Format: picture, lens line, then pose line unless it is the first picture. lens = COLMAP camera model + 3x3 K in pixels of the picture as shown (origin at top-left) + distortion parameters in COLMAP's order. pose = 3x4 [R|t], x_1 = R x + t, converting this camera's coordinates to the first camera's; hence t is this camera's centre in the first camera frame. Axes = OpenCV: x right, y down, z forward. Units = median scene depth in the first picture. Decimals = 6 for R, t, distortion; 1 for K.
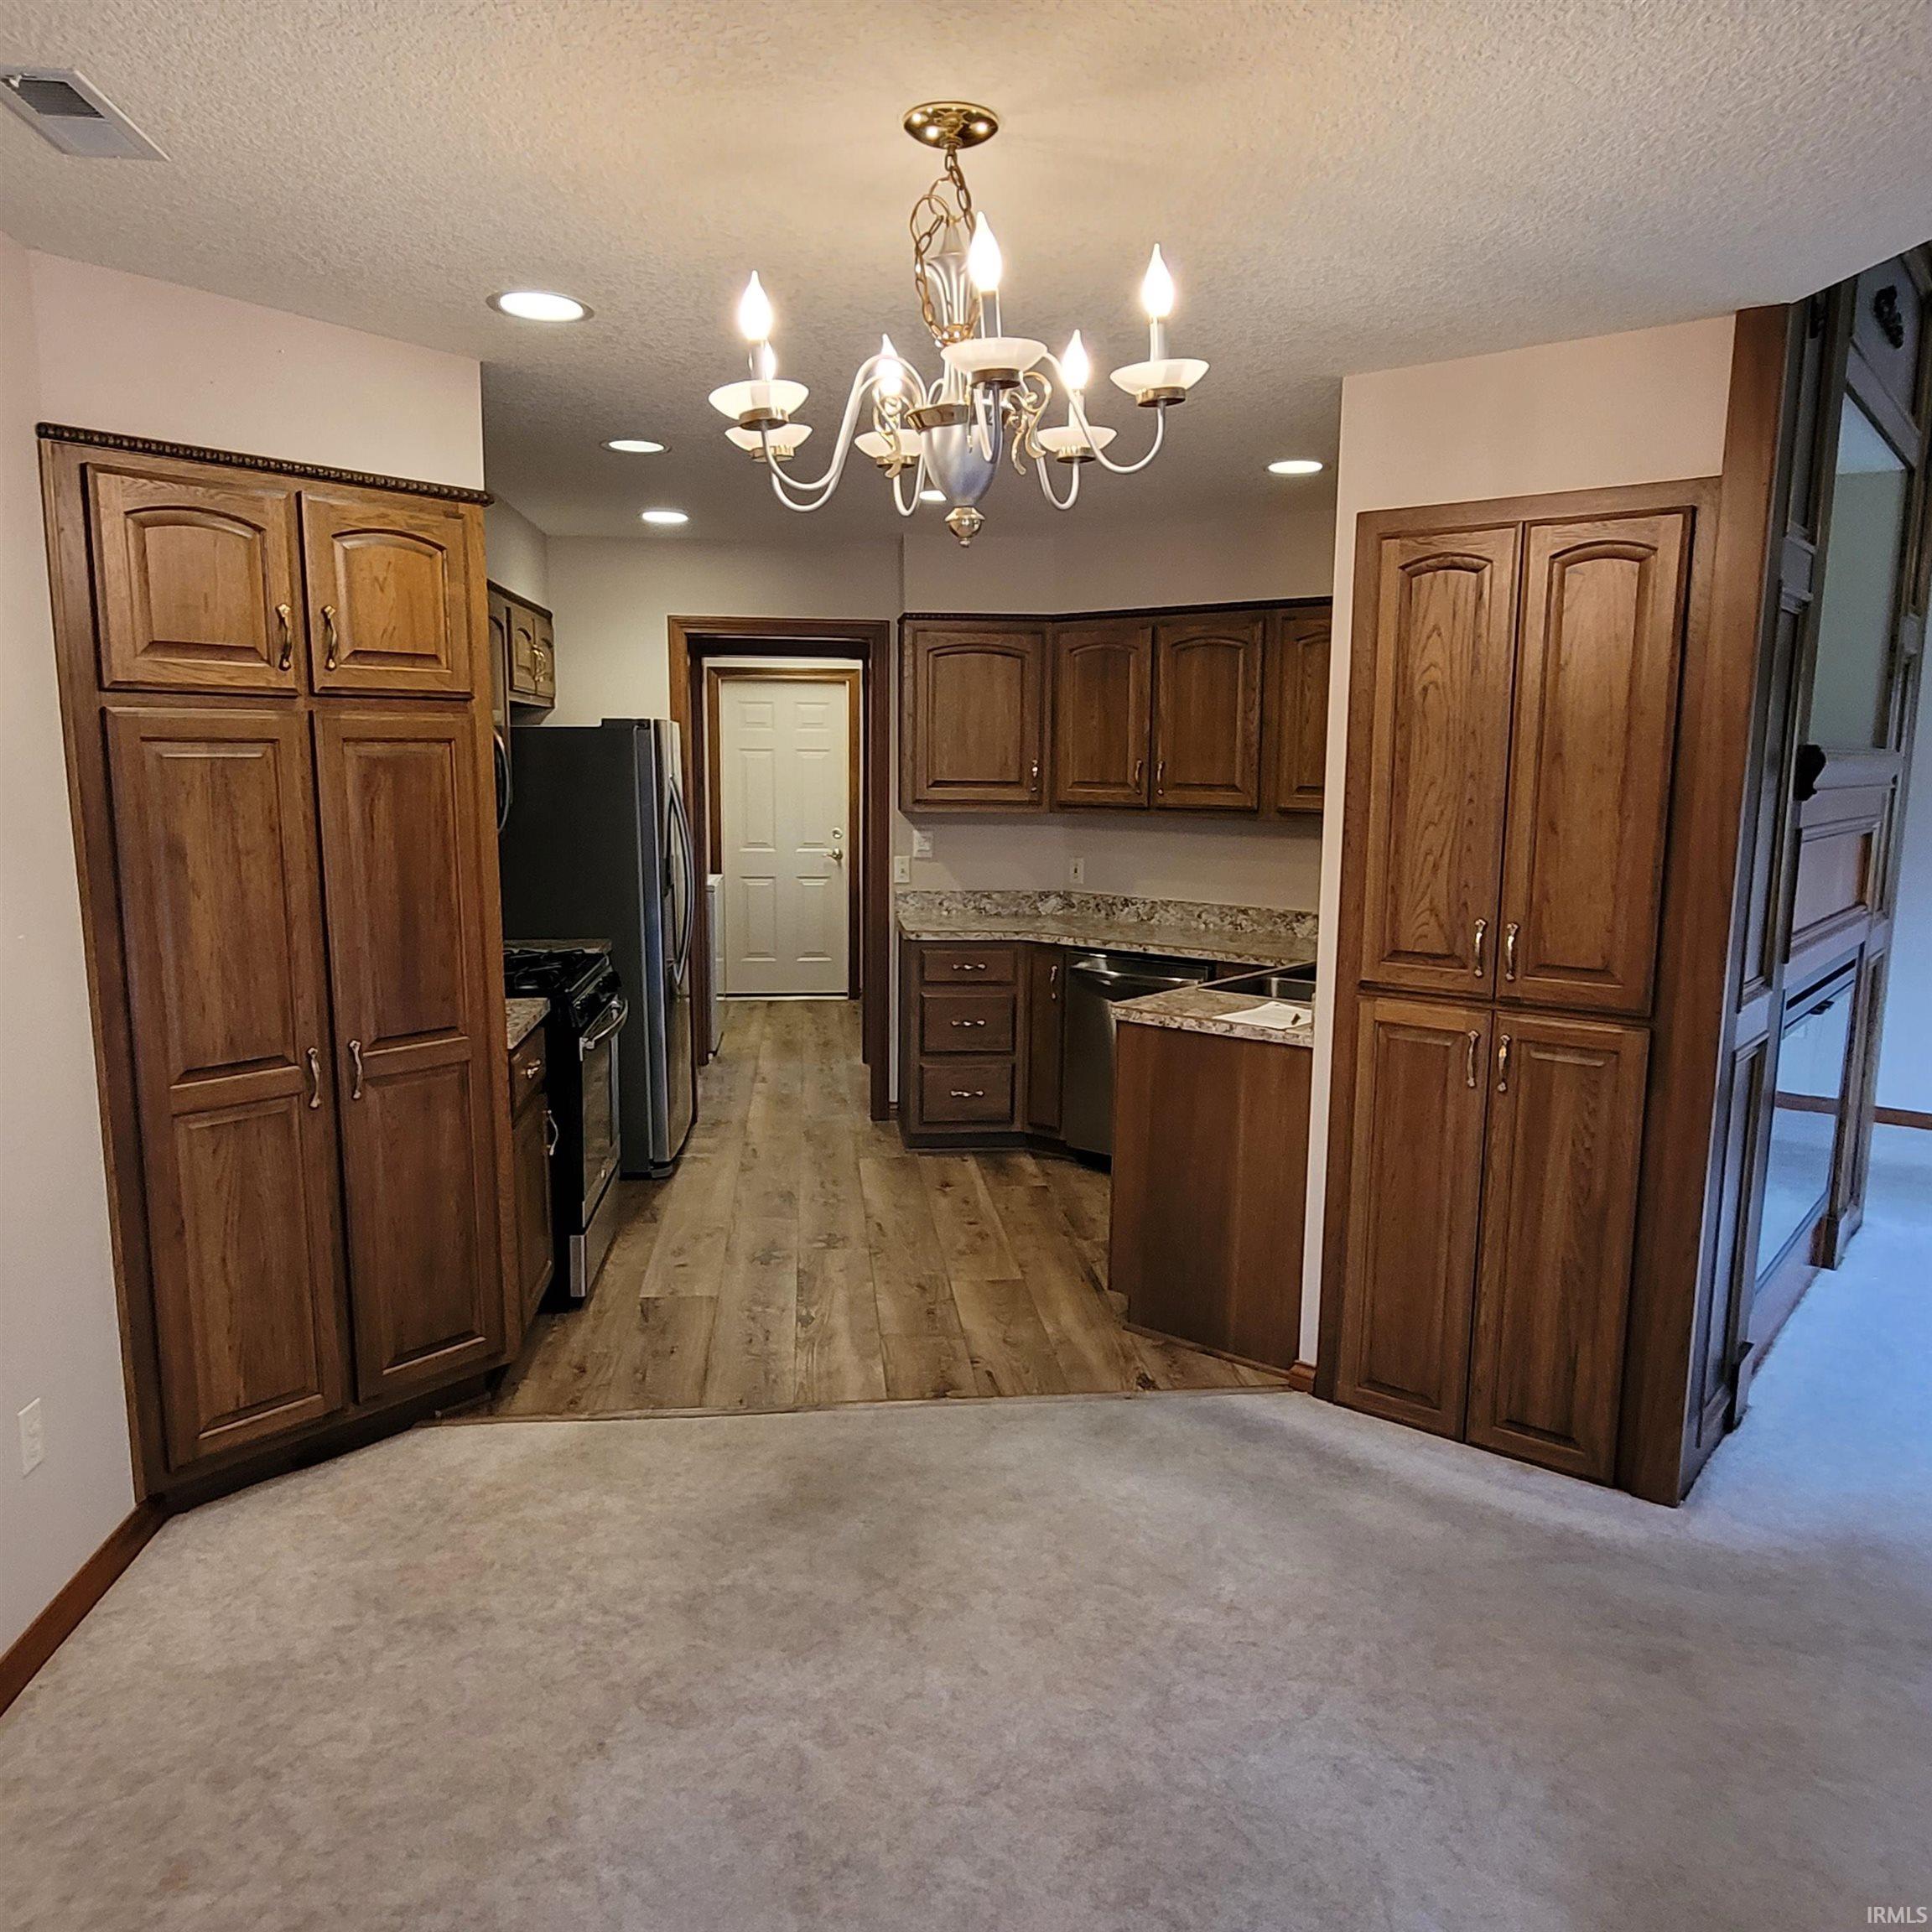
lens RADIAL K [[1457.9, 0, 974.6], [0, 1457.9, 984.6], [0, 0, 1]] dist [0.002216, -0.001211]
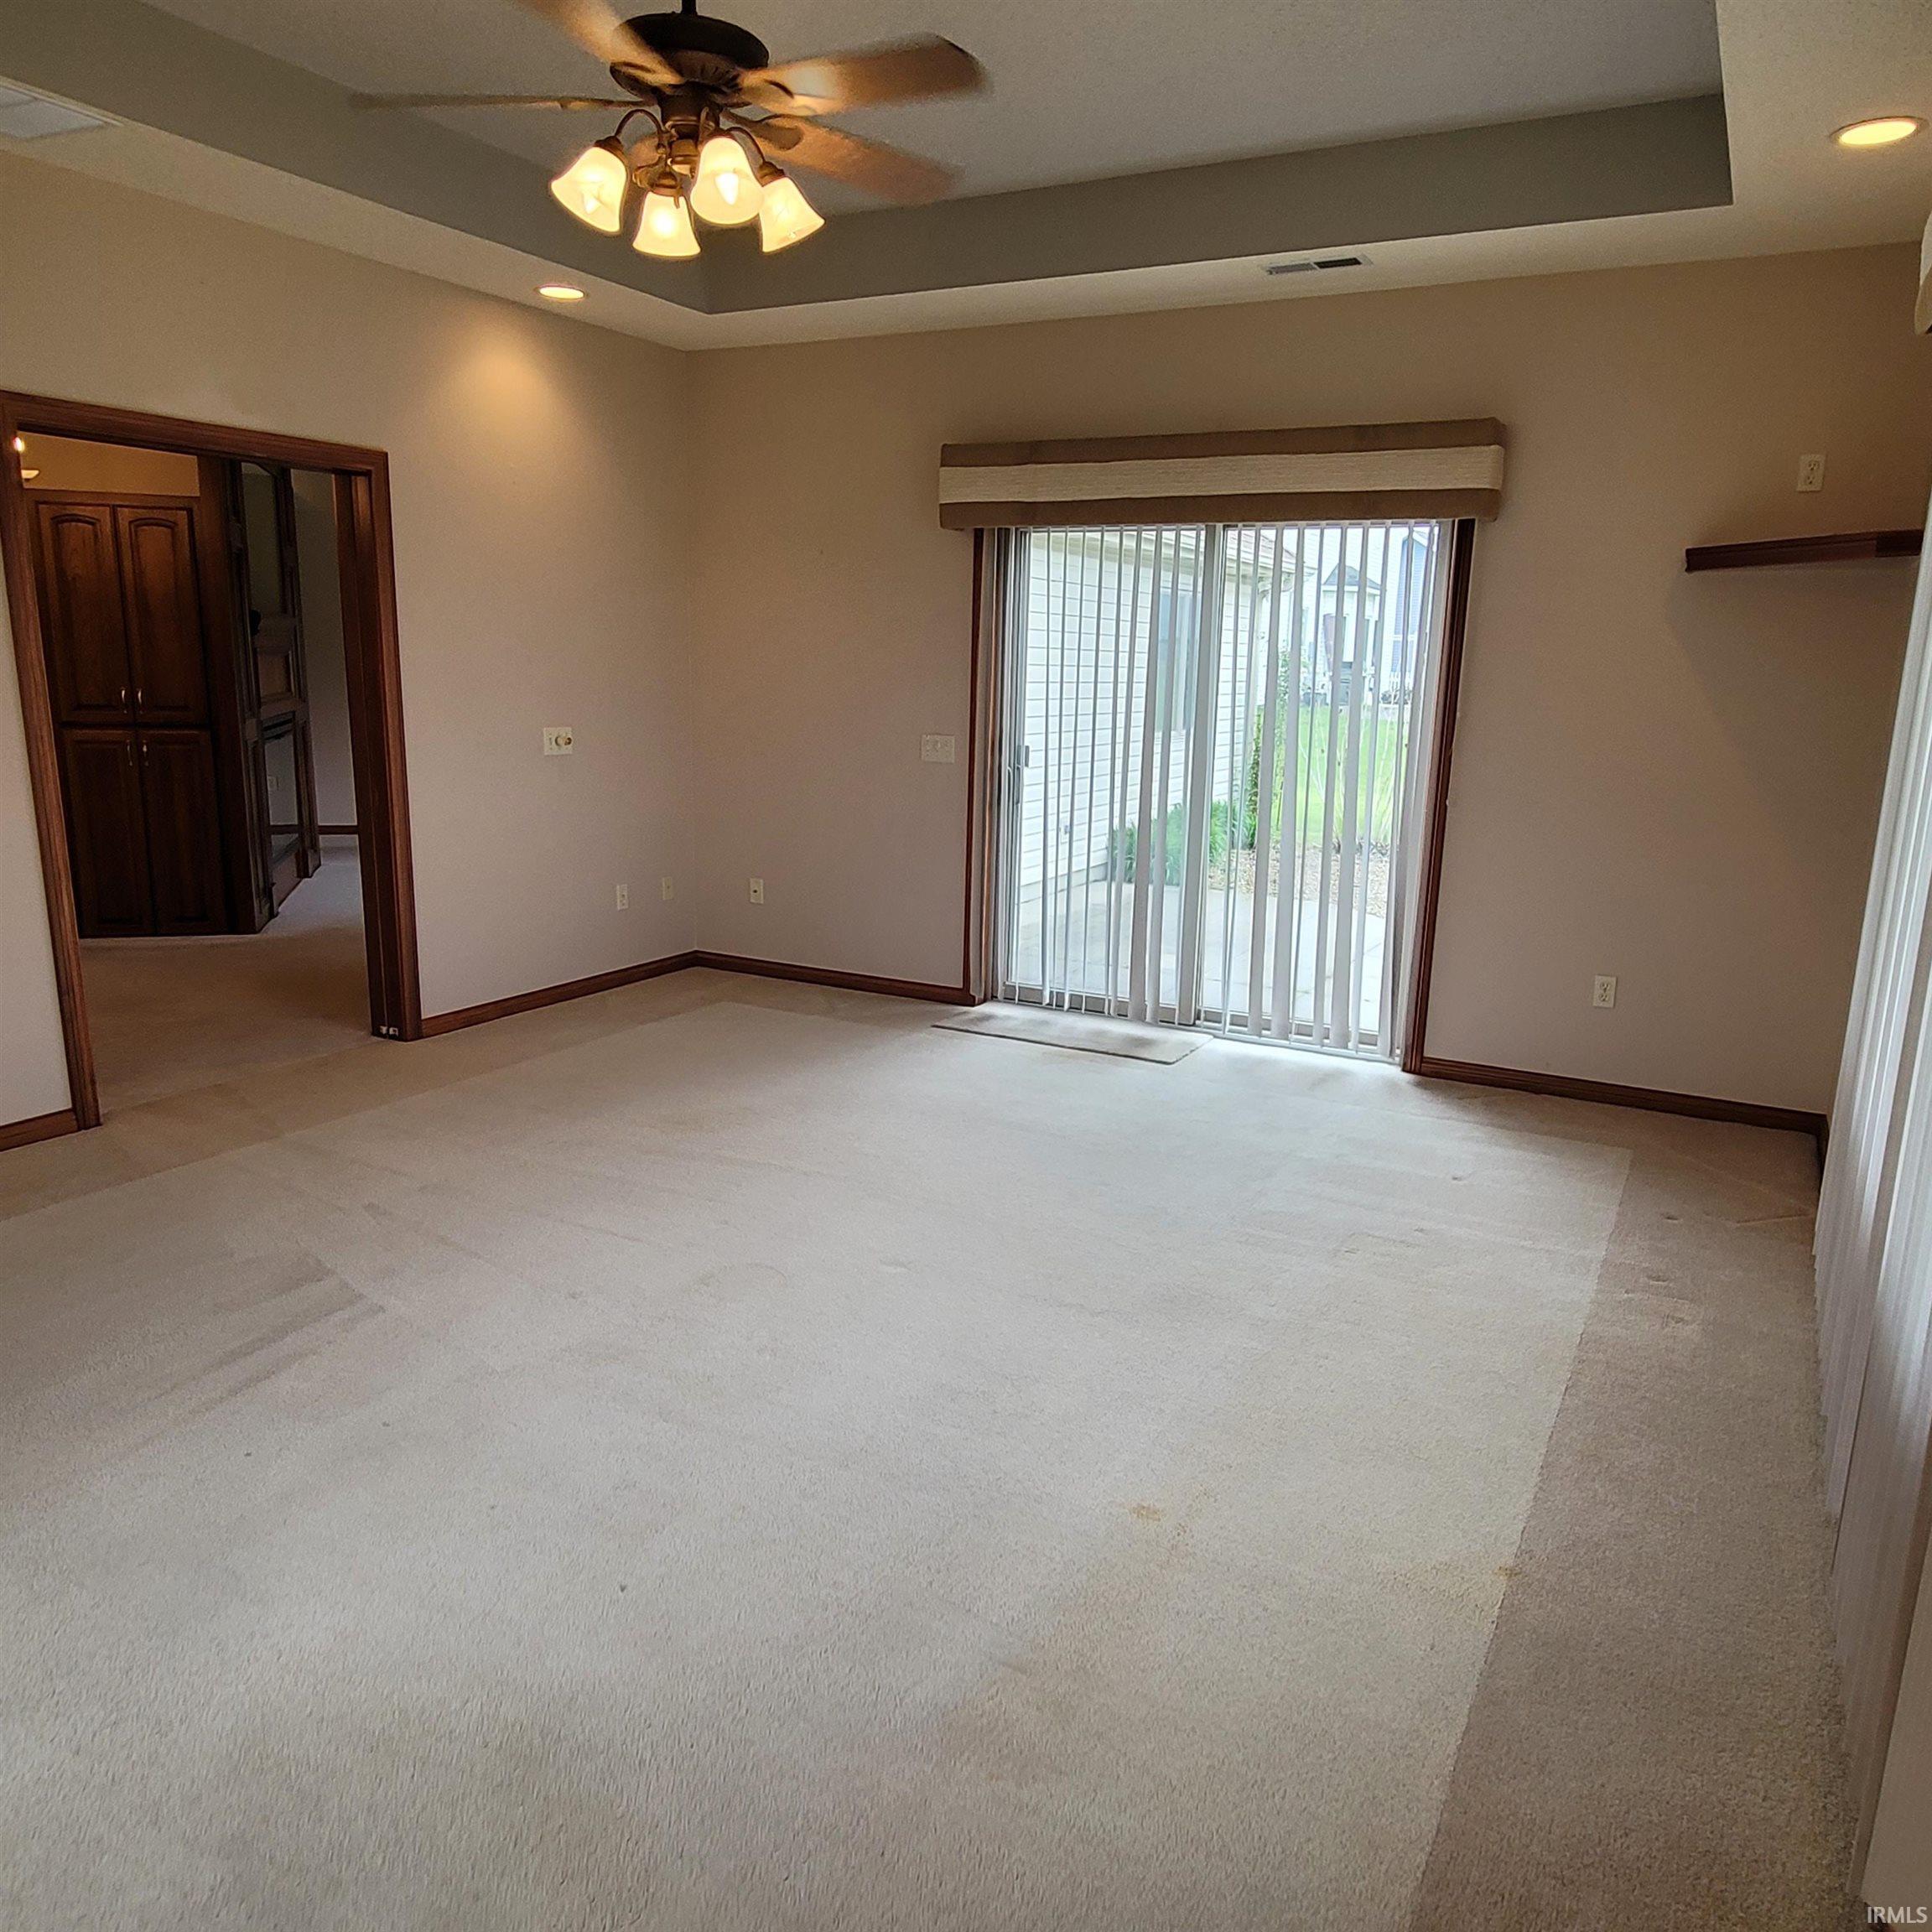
lens RADIAL K [[1457.9, 0, 974.6], [0, 1457.9, 984.6], [0, 0, 1]] dist [0.002216, -0.001211]
pose [[0.565429, -0.176138, 0.805770, -0.786965], [0.107343, 0.984337, 0.139847, 0.230080], [-0.817782, 0.007421, 0.575480, -1.325853]]
